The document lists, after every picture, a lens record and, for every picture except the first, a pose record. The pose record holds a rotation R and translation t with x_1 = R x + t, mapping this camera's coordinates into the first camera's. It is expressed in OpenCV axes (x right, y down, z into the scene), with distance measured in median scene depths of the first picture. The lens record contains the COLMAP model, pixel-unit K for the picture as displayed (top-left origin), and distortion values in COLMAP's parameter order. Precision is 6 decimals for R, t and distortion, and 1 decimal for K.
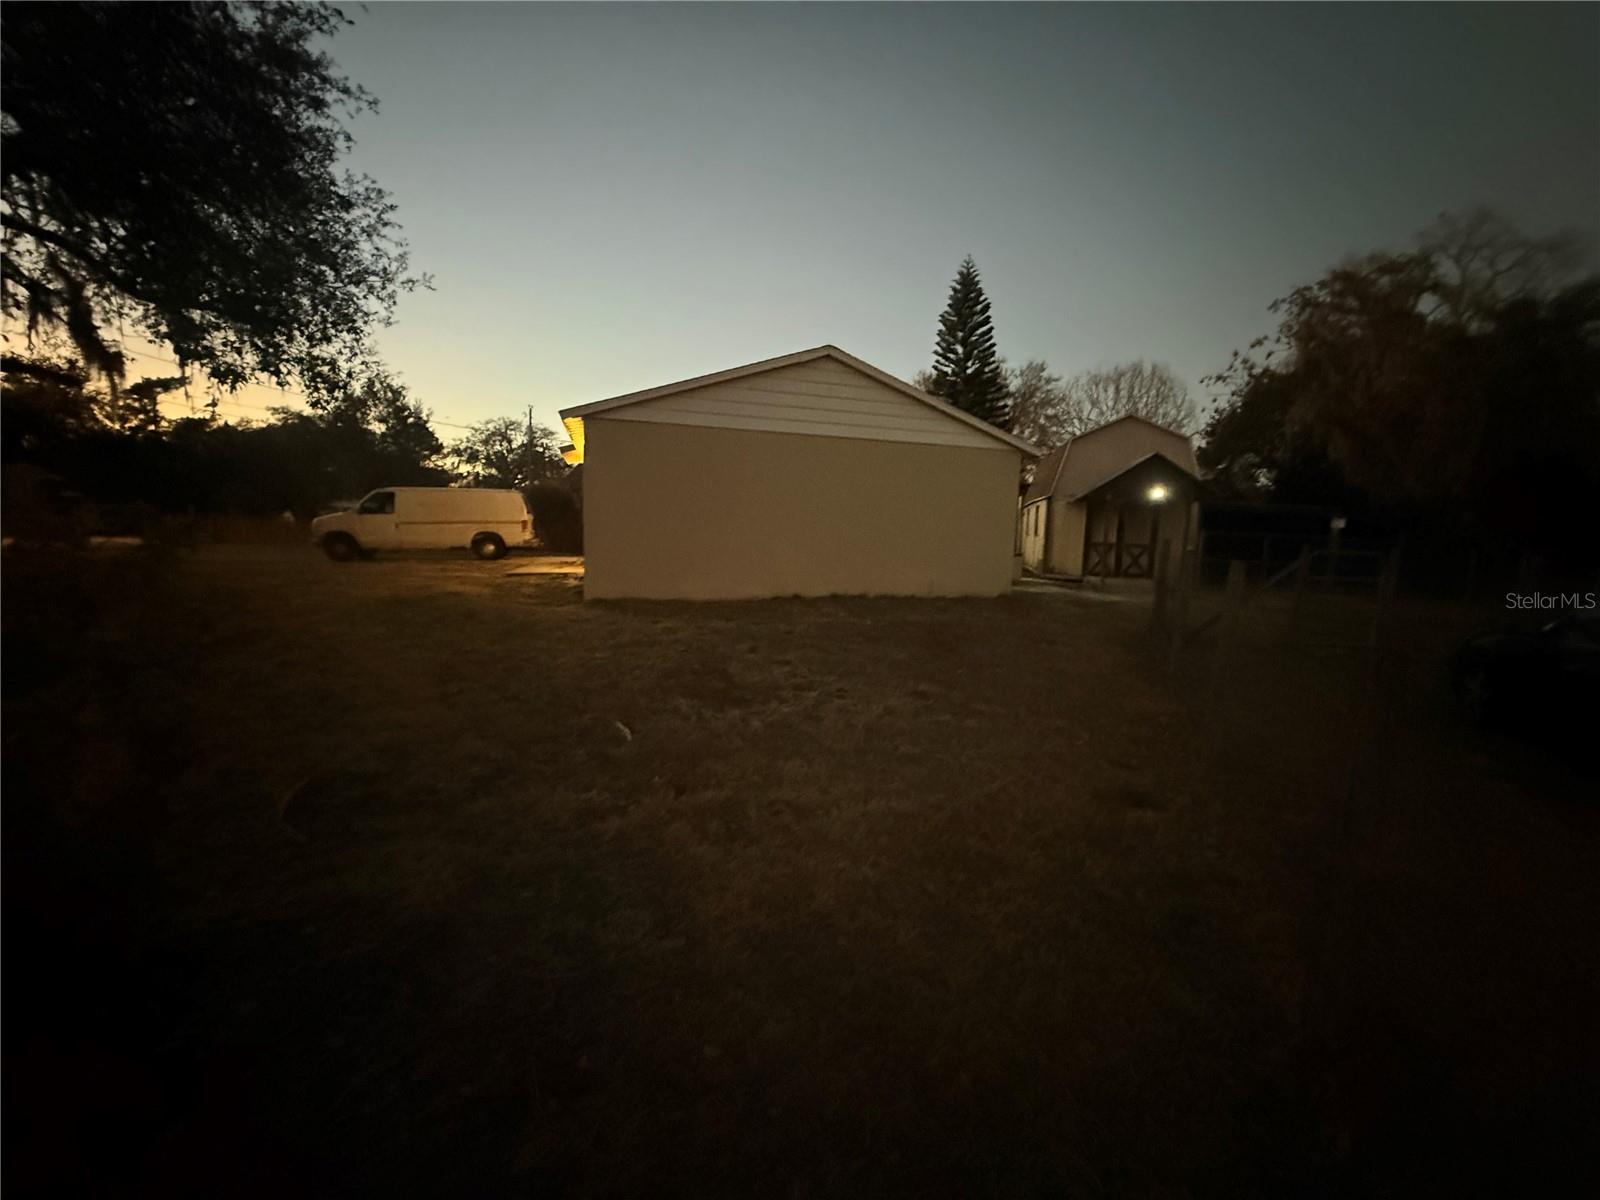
lens RADIAL K [[636.6, 0, 793.8], [0, 636.6, 604.0], [0, 0, 1]] dist [0.001683, 0.000026]
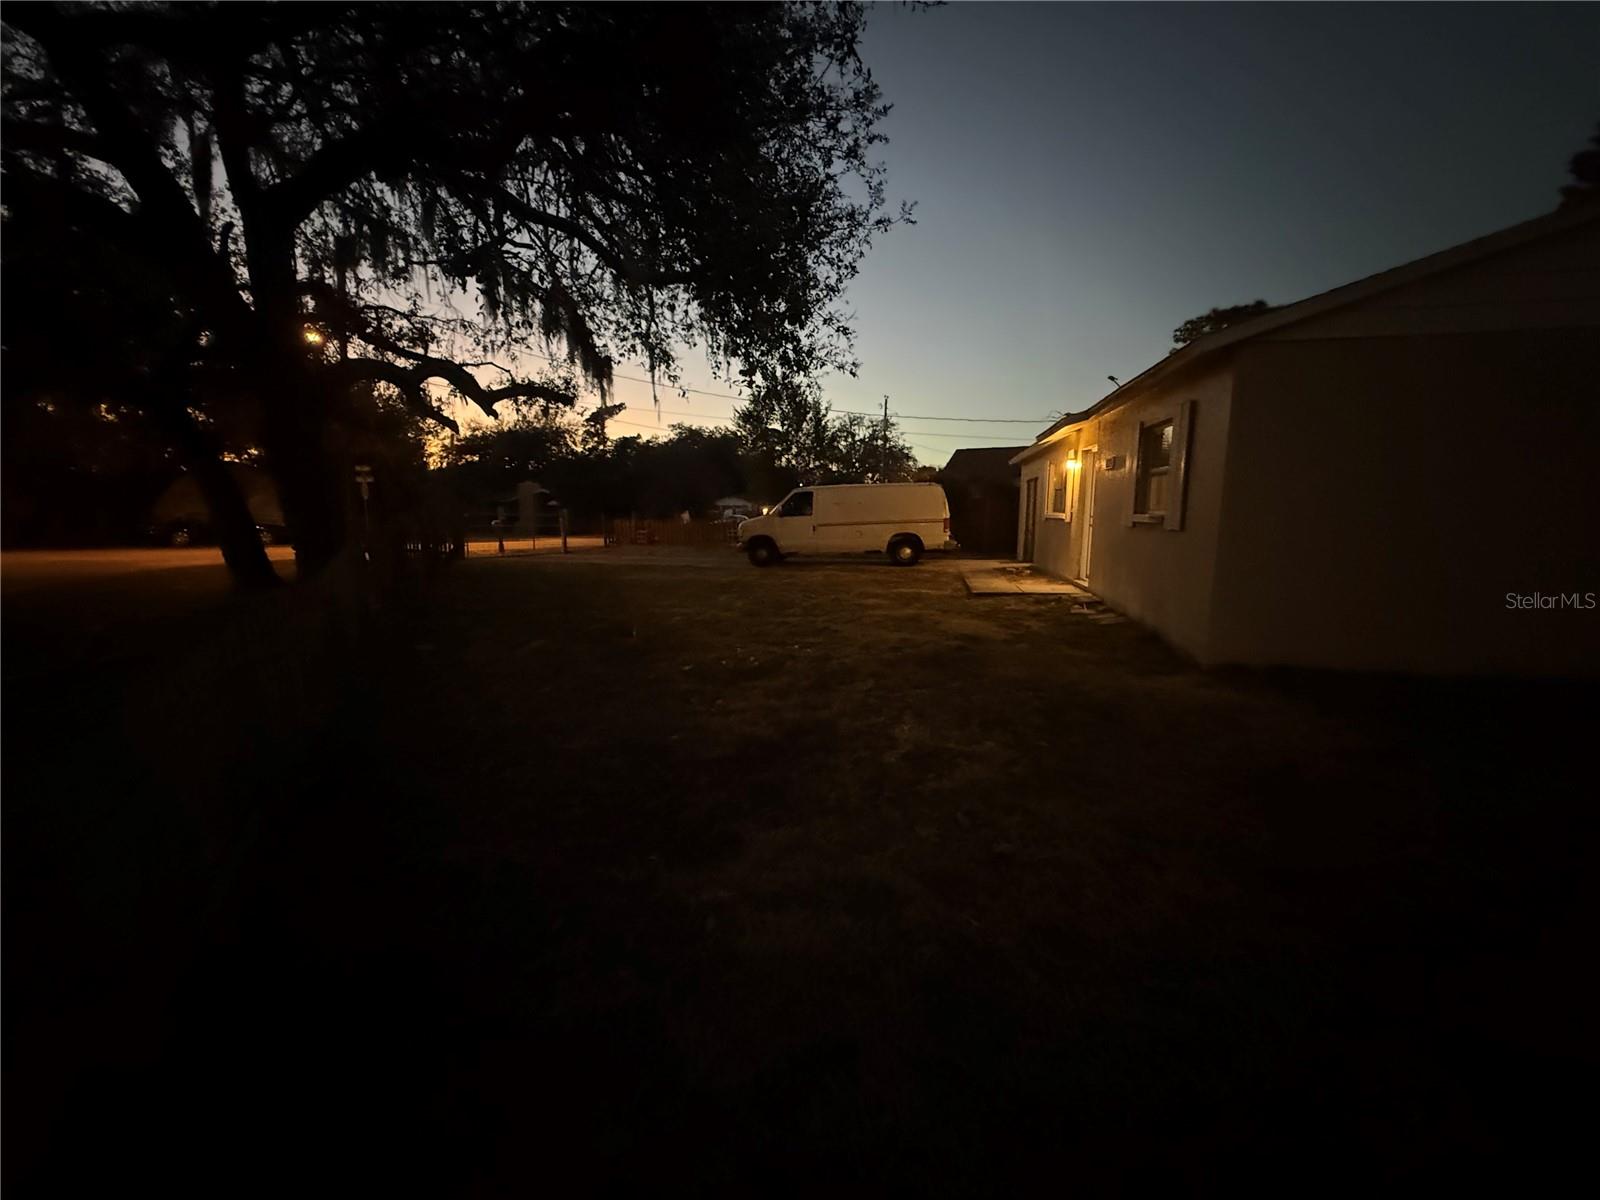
lens RADIAL K [[636.6, 0, 793.8], [0, 636.6, 604.0], [0, 0, 1]] dist [0.001683, 0.000026]
pose [[0.886098, 0.036947, -0.462024, -0.213308], [-0.027900, 0.999262, 0.026401, -0.036192], [0.462658, -0.010504, 0.886474, 0.168427]]
